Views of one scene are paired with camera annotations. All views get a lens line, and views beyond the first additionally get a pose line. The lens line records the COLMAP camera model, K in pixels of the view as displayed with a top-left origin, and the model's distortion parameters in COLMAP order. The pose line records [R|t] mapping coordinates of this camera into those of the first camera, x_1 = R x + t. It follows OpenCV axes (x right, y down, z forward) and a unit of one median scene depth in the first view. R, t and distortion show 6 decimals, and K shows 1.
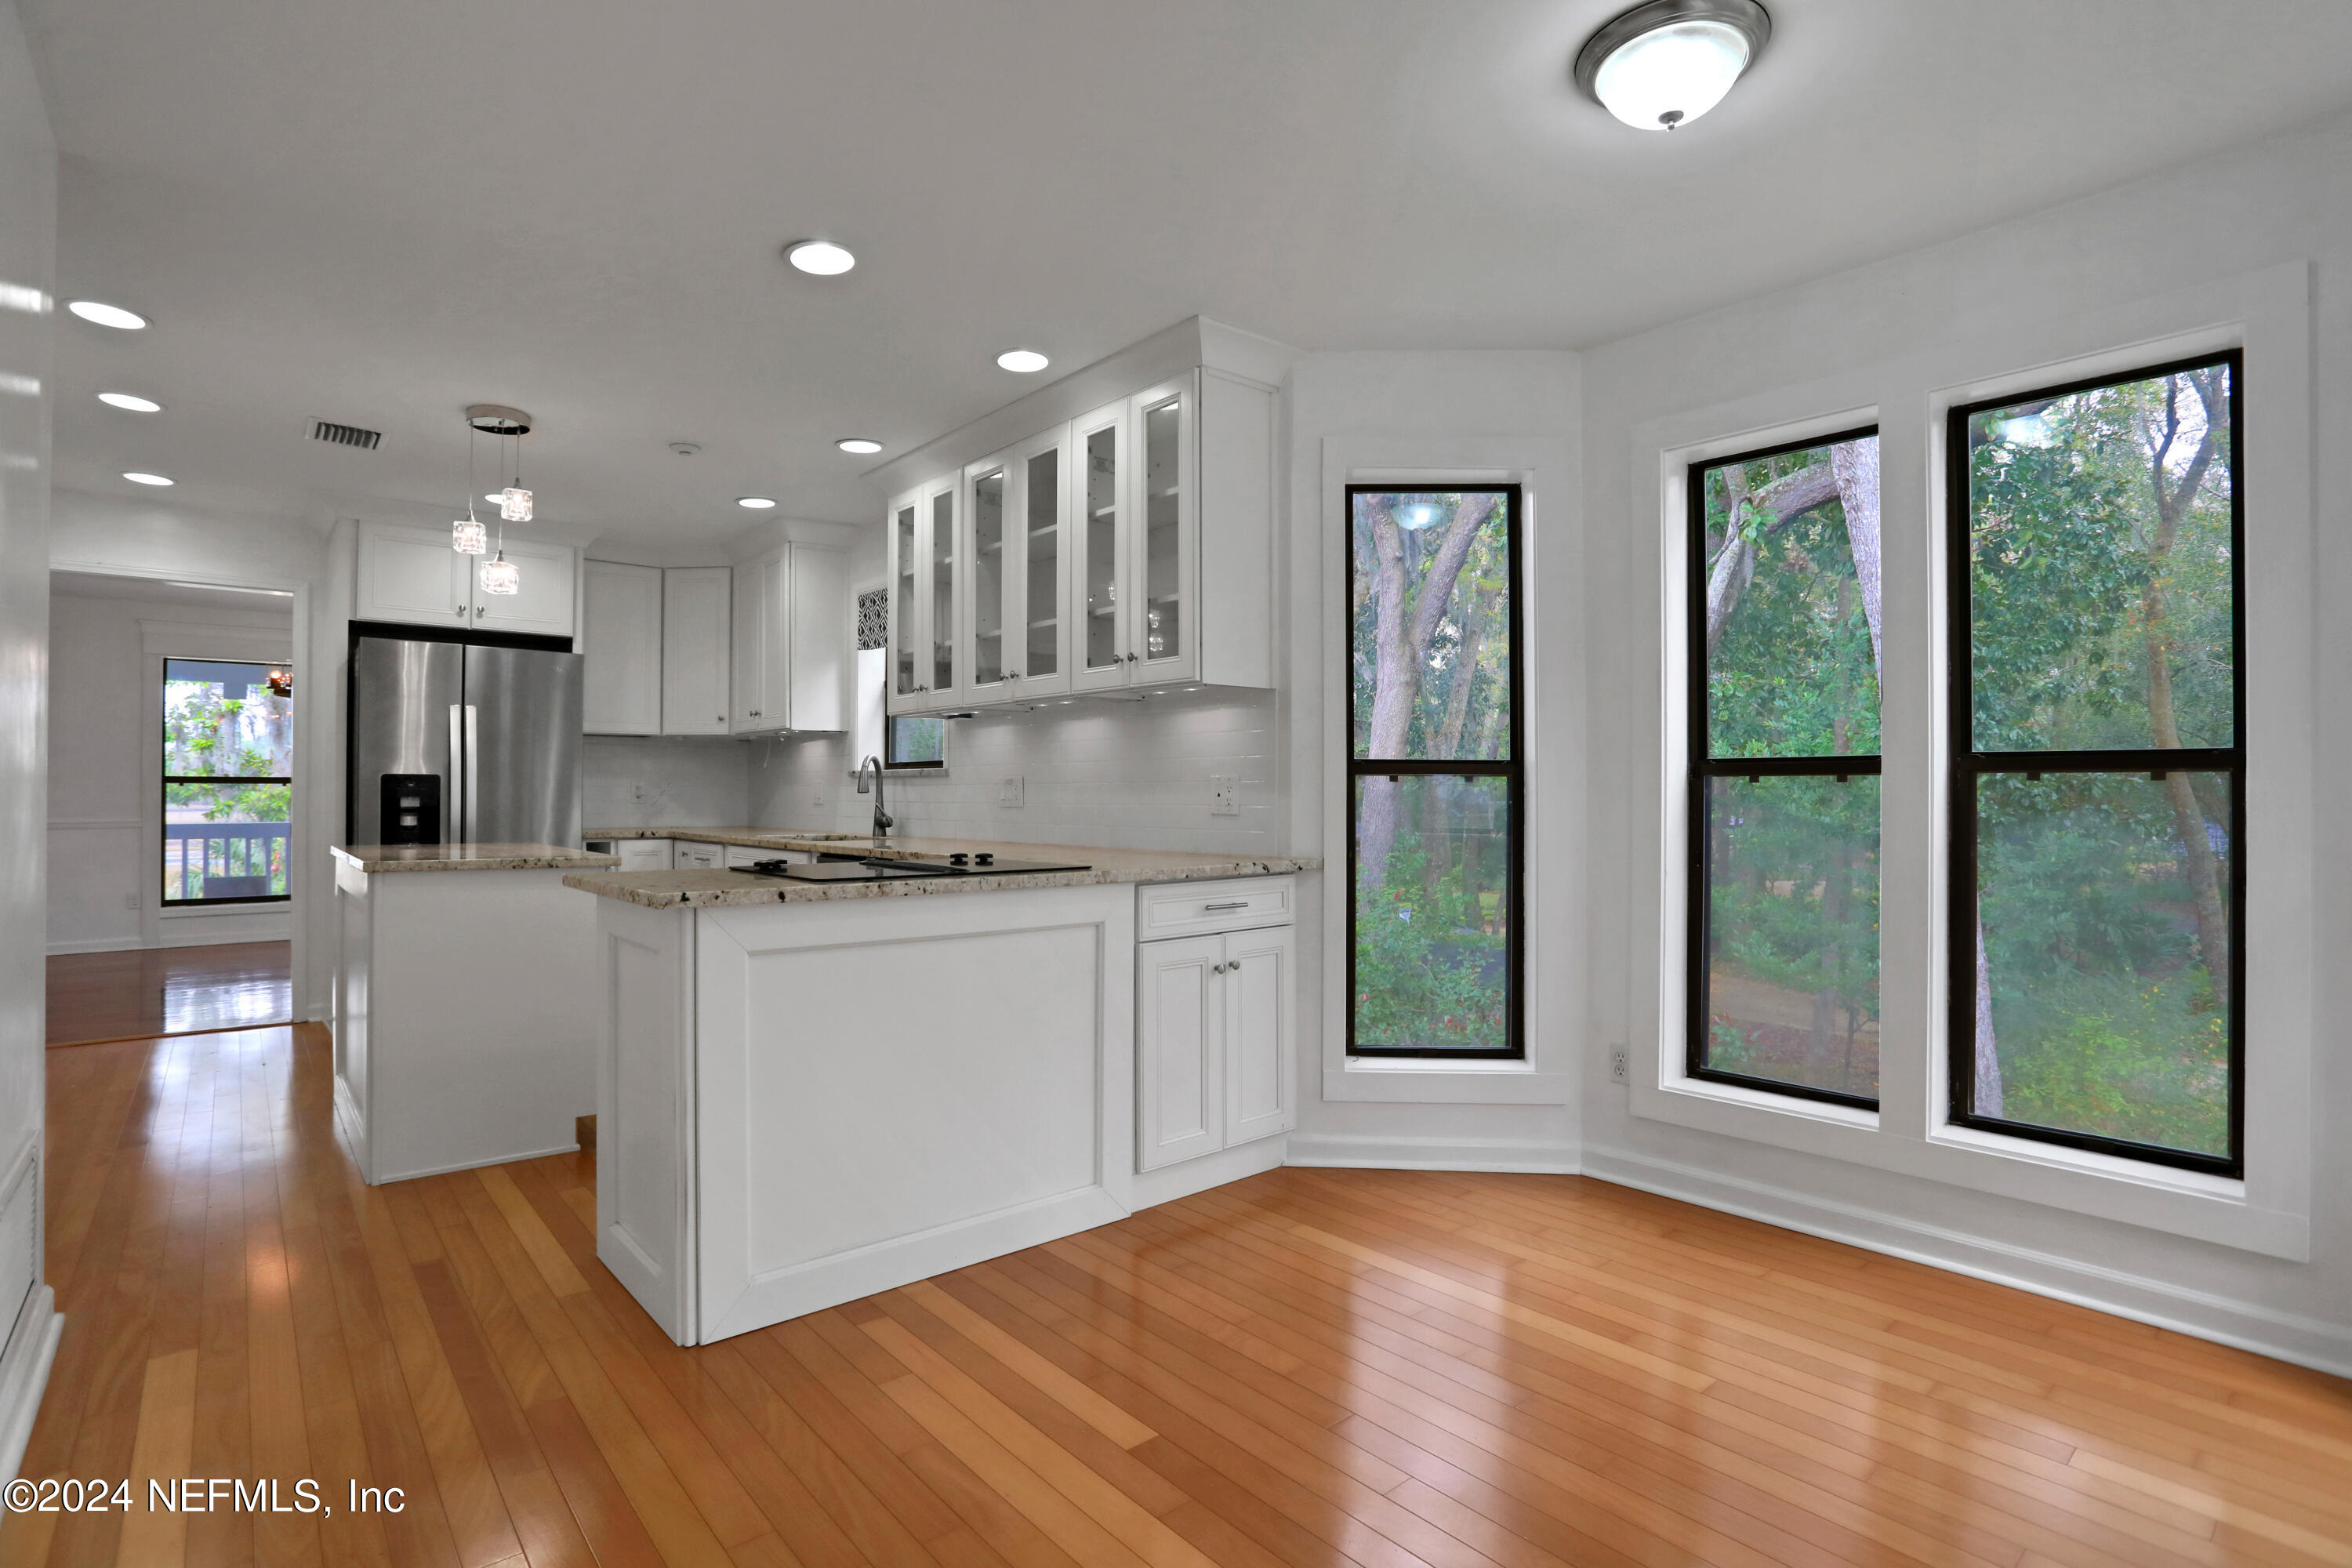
lens RADIAL K [[1213.3, 0, 1187.3], [0, 1213.3, 781.4], [0, 0, 1]] dist [0.005892, 0.000783]
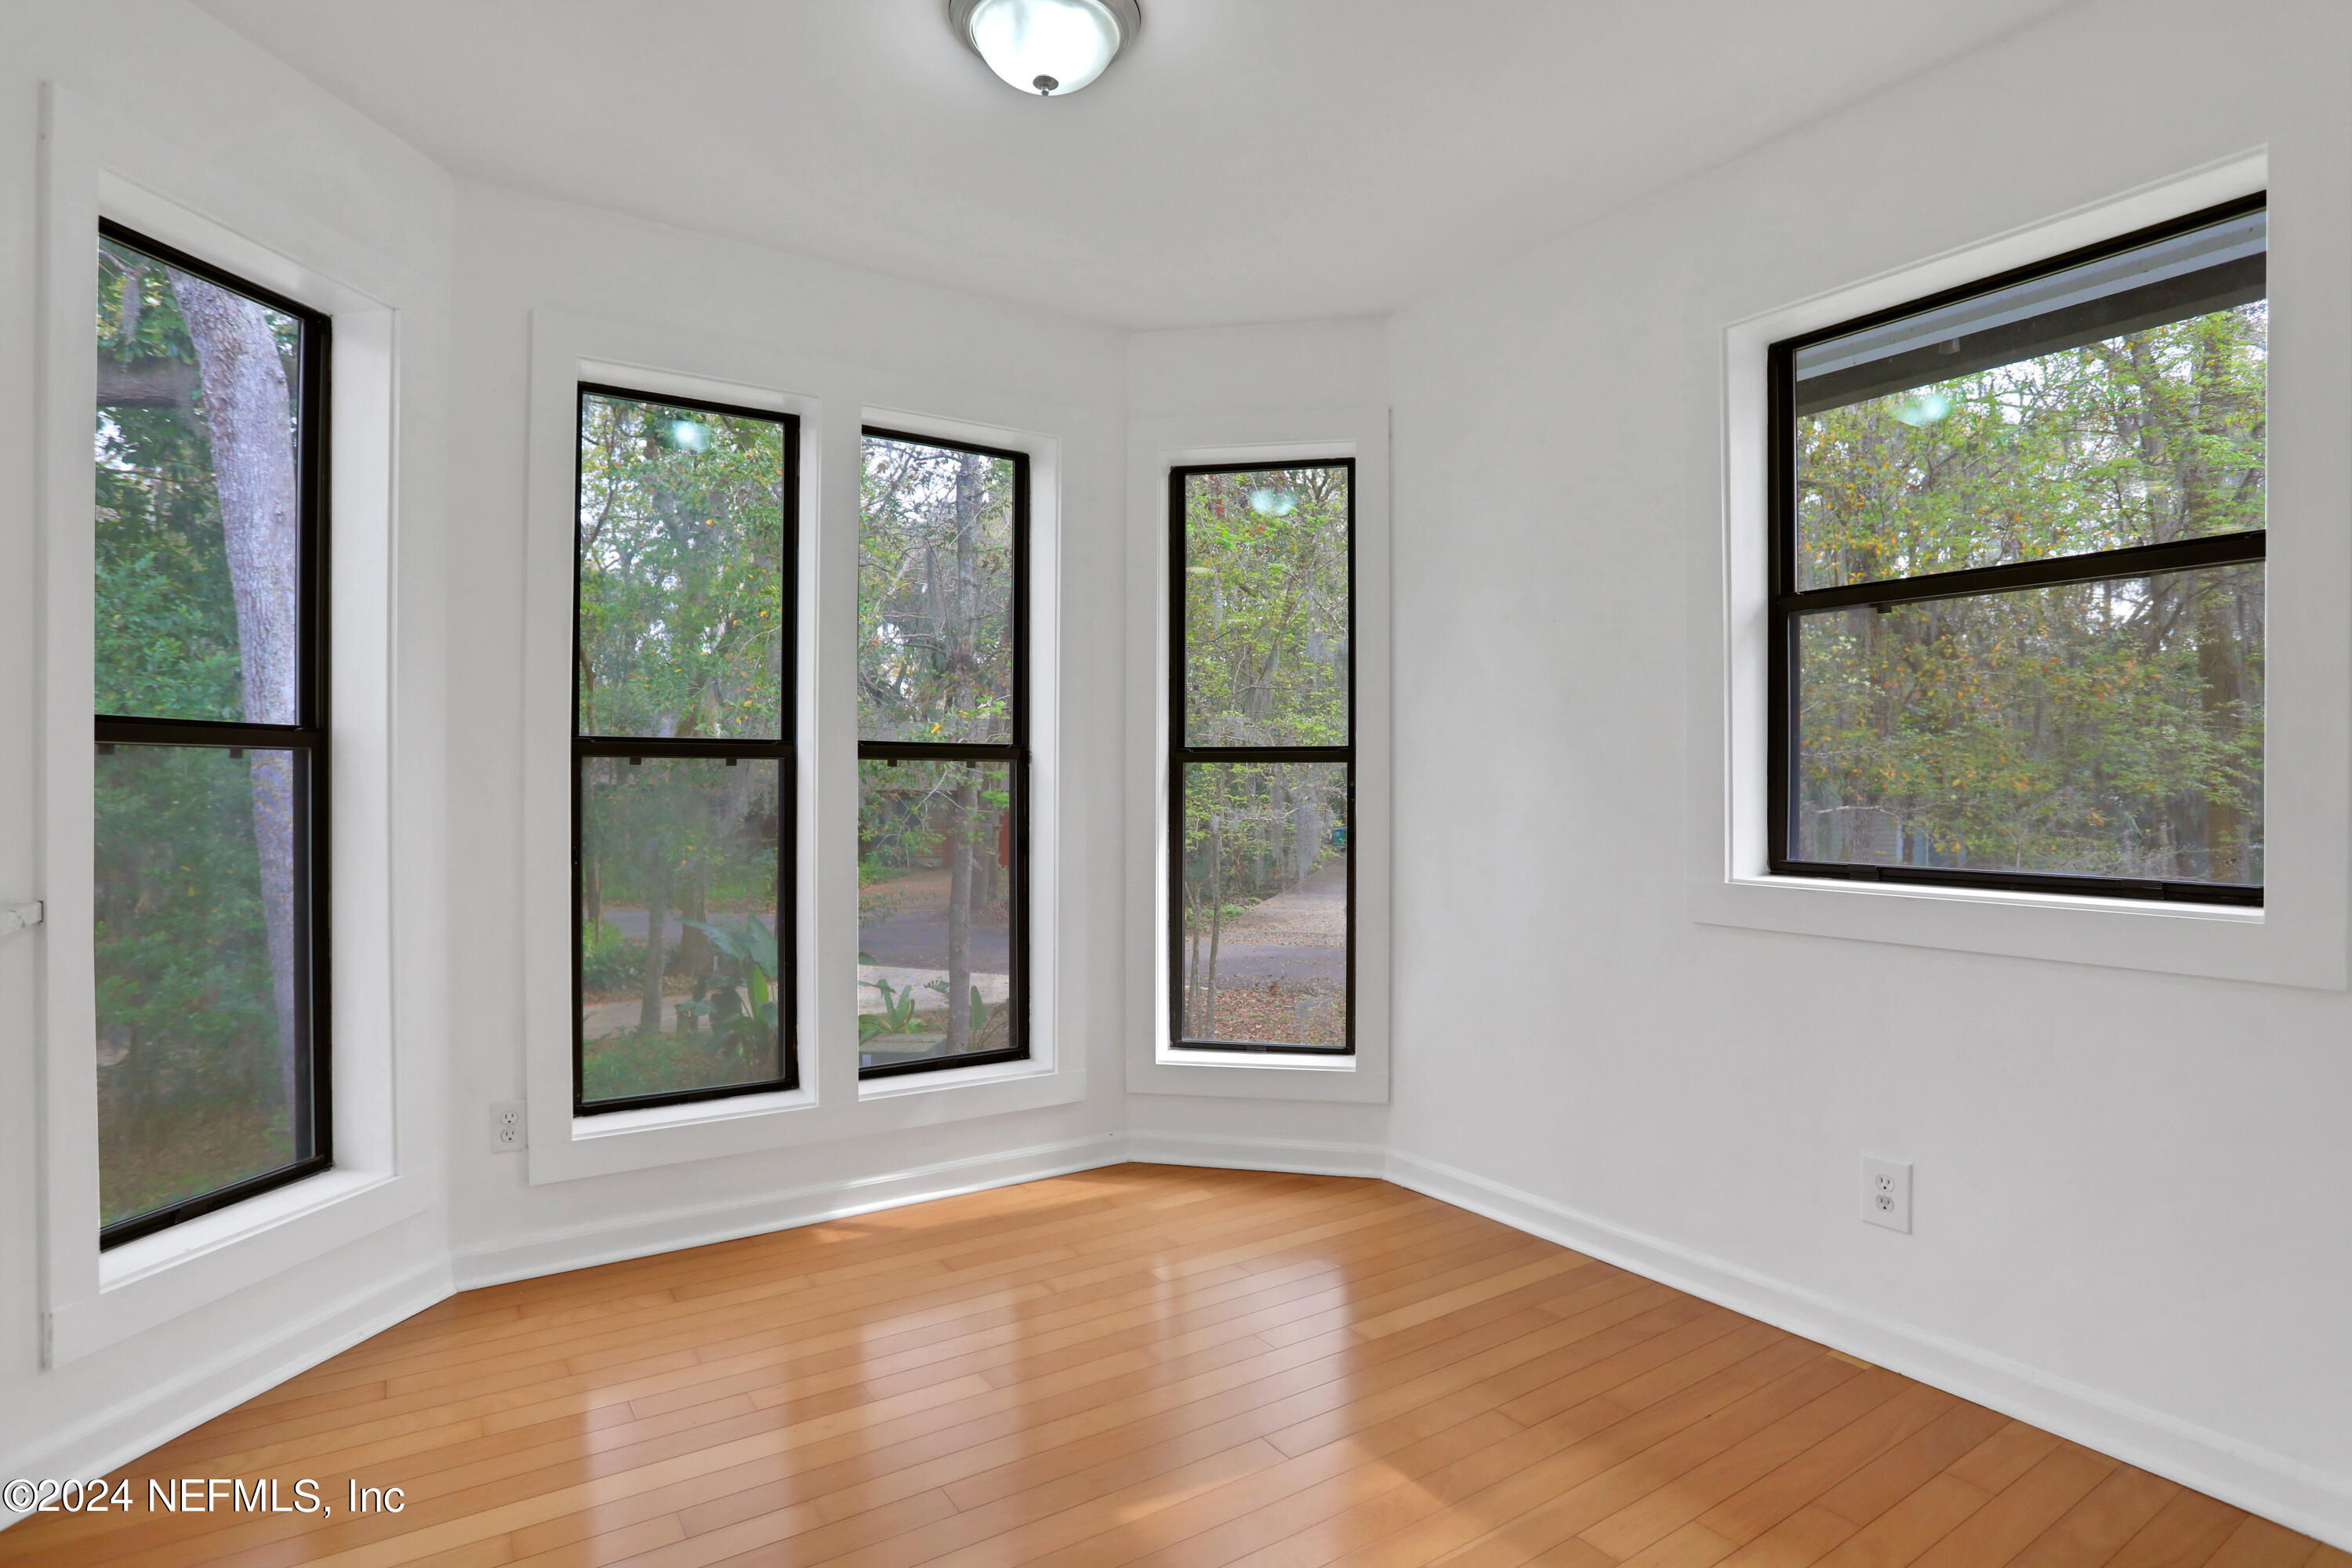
lens RADIAL K [[1213.3, 0, 1173.6], [0, 1213.3, 779.3], [0, 0, 1]] dist [0.005892, 0.000783]
pose [[0.162927, -0.004857, 0.986626, -0.358432], [-0.011650, 0.999909, 0.006846, 0.000674], [-0.986569, -0.012610, 0.162855, 0.485006]]
